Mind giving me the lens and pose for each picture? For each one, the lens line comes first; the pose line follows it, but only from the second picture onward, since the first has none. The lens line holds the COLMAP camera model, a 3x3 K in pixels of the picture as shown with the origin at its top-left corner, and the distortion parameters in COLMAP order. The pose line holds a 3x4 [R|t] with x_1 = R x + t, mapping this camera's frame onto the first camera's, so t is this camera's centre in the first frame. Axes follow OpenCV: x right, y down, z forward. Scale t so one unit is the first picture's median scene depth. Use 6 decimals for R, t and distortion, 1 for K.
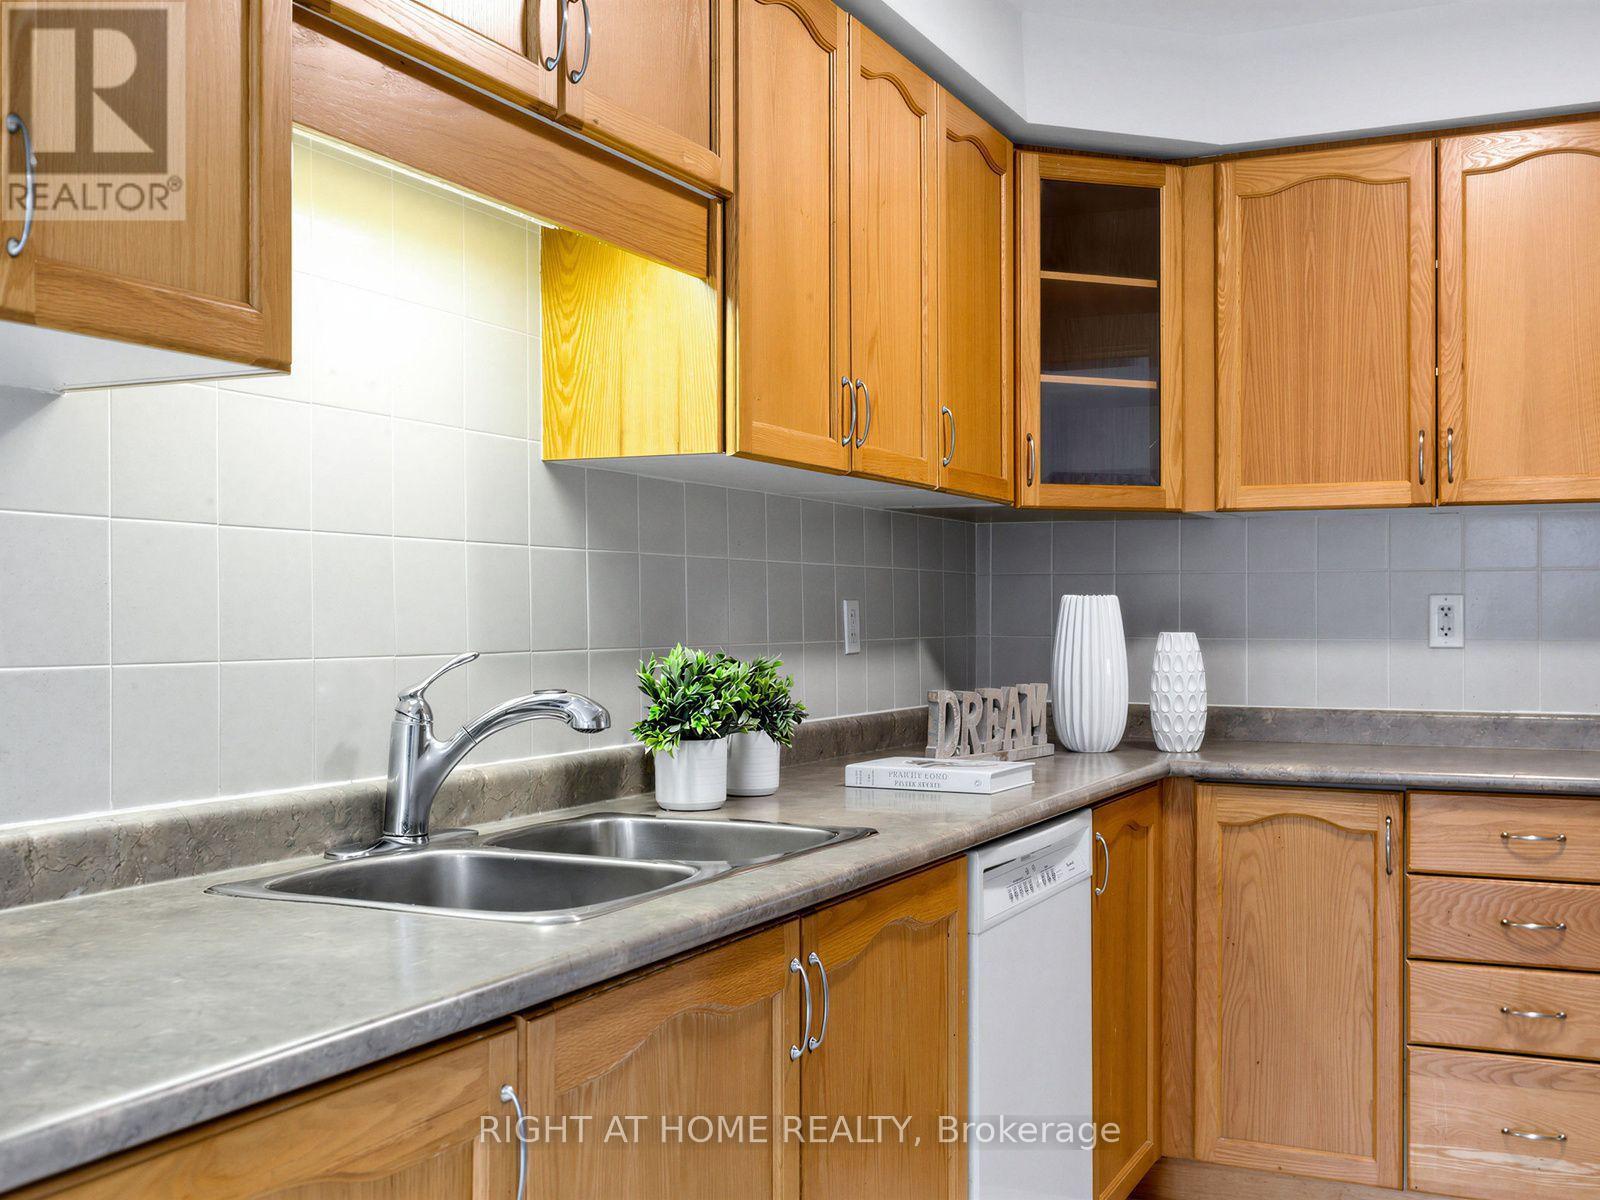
lens RADIAL K [[1711.9, 0, 800.0], [0, 1711.9, 600.0], [0, 0, 1]] dist [0.006113, -0.021311]
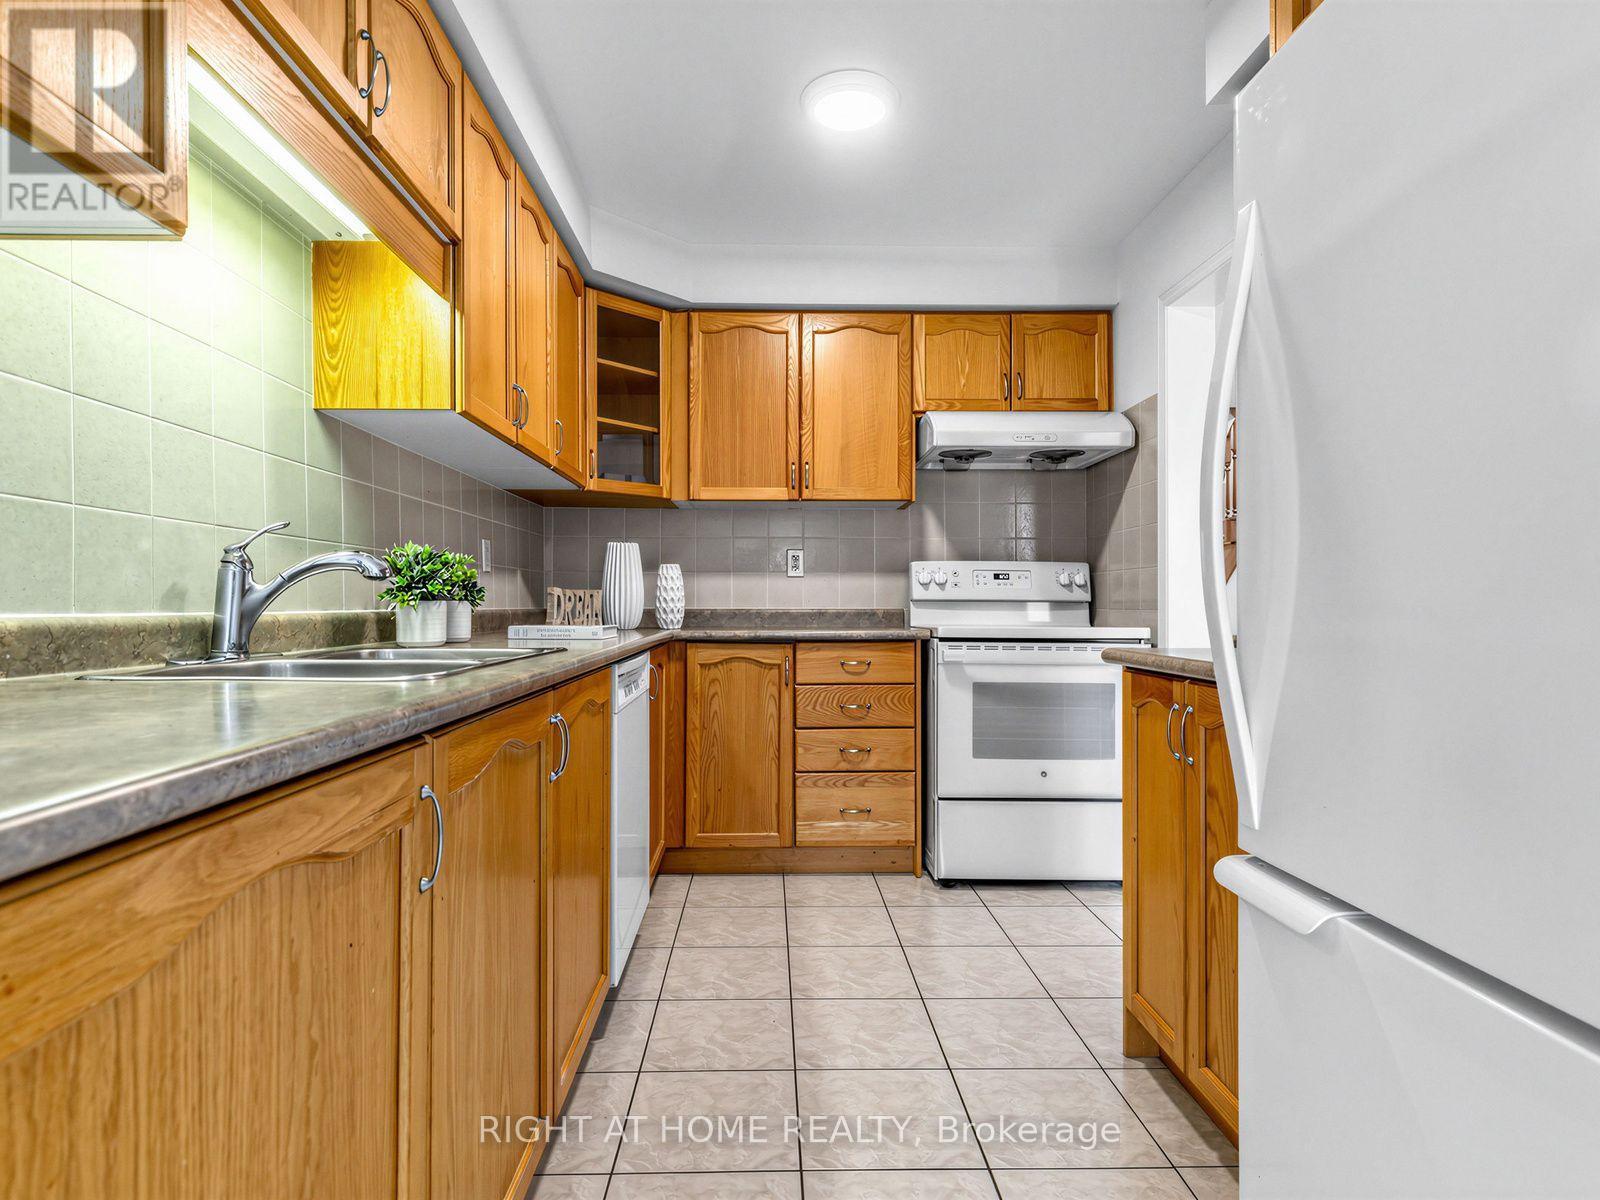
lens RADIAL K [[864.7, 0, 782.5], [0, 864.7, 606.3], [0, 0, 1]] dist [0.000395, -0.001392]
pose [[0.896628, -0.001797, 0.442781, -0.094579], [-0.003443, 0.999933, 0.011031, 0.061041], [-0.442771, -0.011415, 0.896562, 0.130211]]
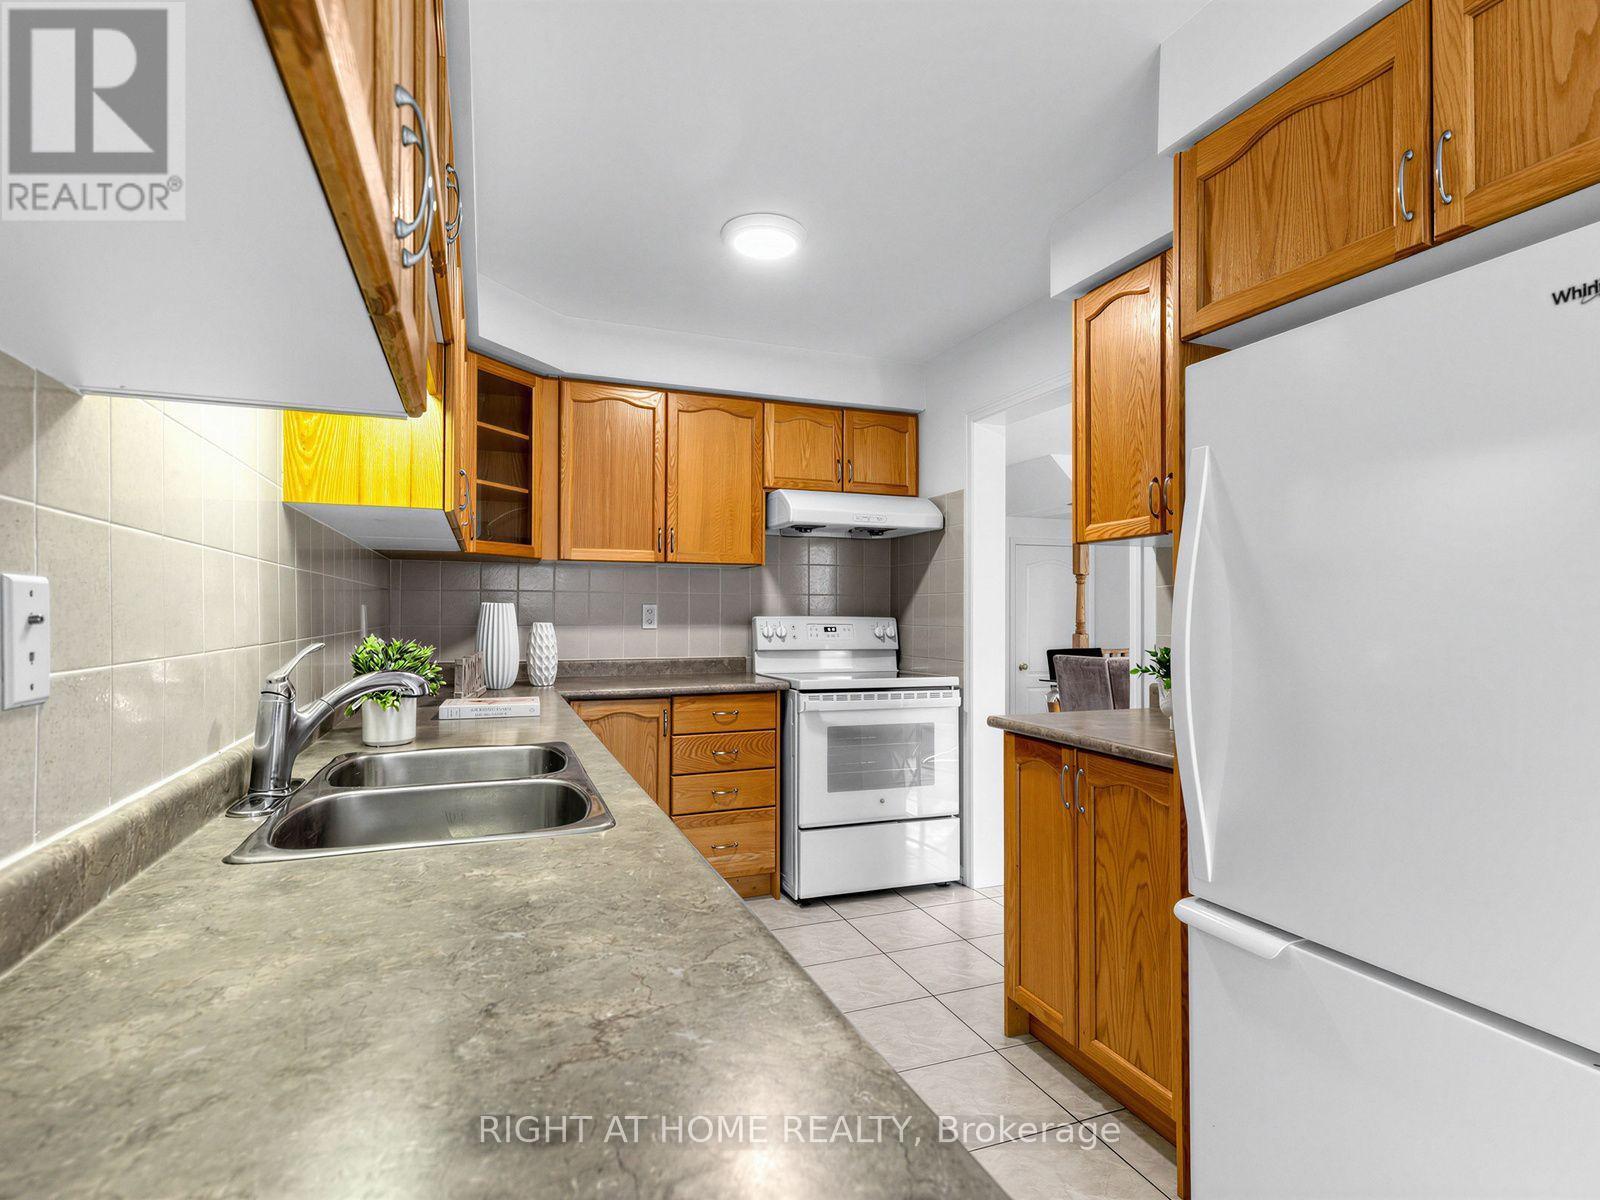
lens RADIAL K [[801.8, 0, 800.0], [0, 801.8, 605.3], [0, 0, 1]] dist [-0.000376, -0.000653]
pose [[0.688276, 0.009102, 0.725392, -0.264749], [-0.009441, 0.999949, -0.003589, 0.000060], [-0.725388, -0.004378, 0.688327, 0.204598]]
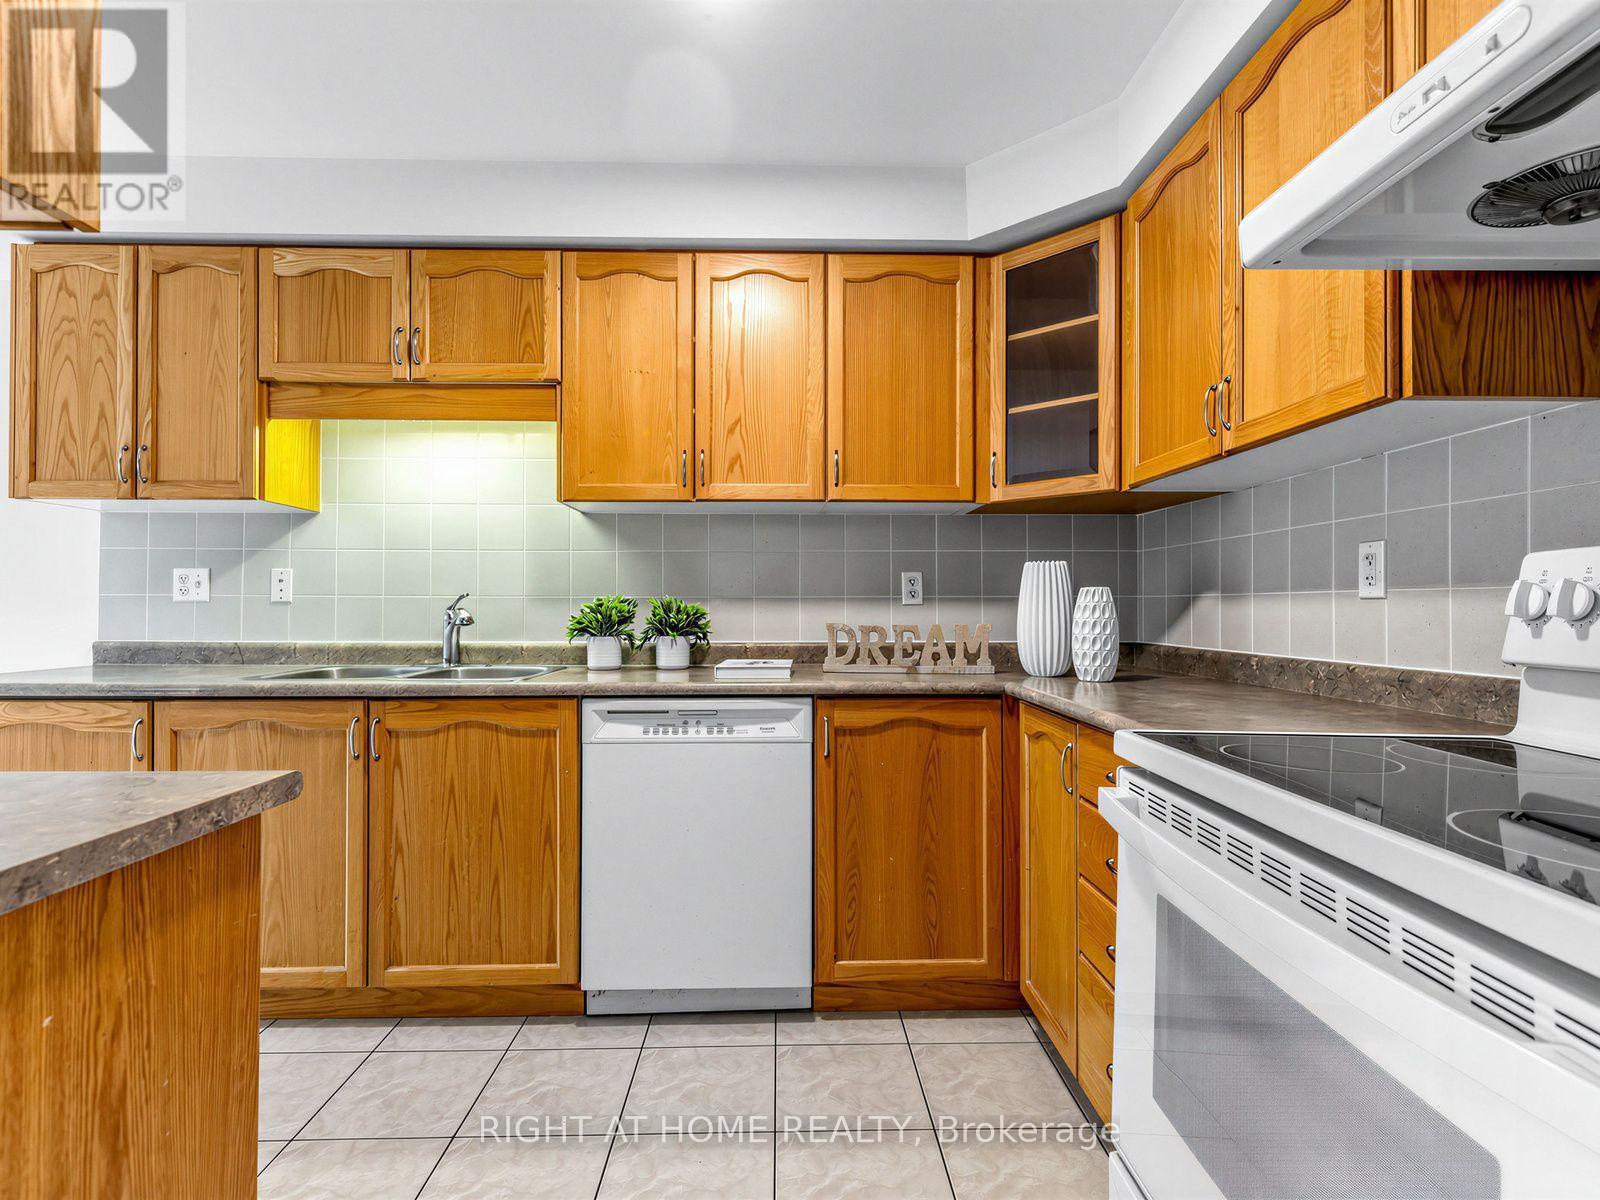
lens RADIAL K [[801.8, 0, 800.0], [0, 801.8, 605.3], [0, 0, 1]] dist [-0.000376, -0.000653]
pose [[0.452664, -0.005034, -0.891667, 0.749943], [0.008042, 0.999966, -0.001563, 0.036141], [0.891645, -0.006464, 0.452689, 0.618940]]
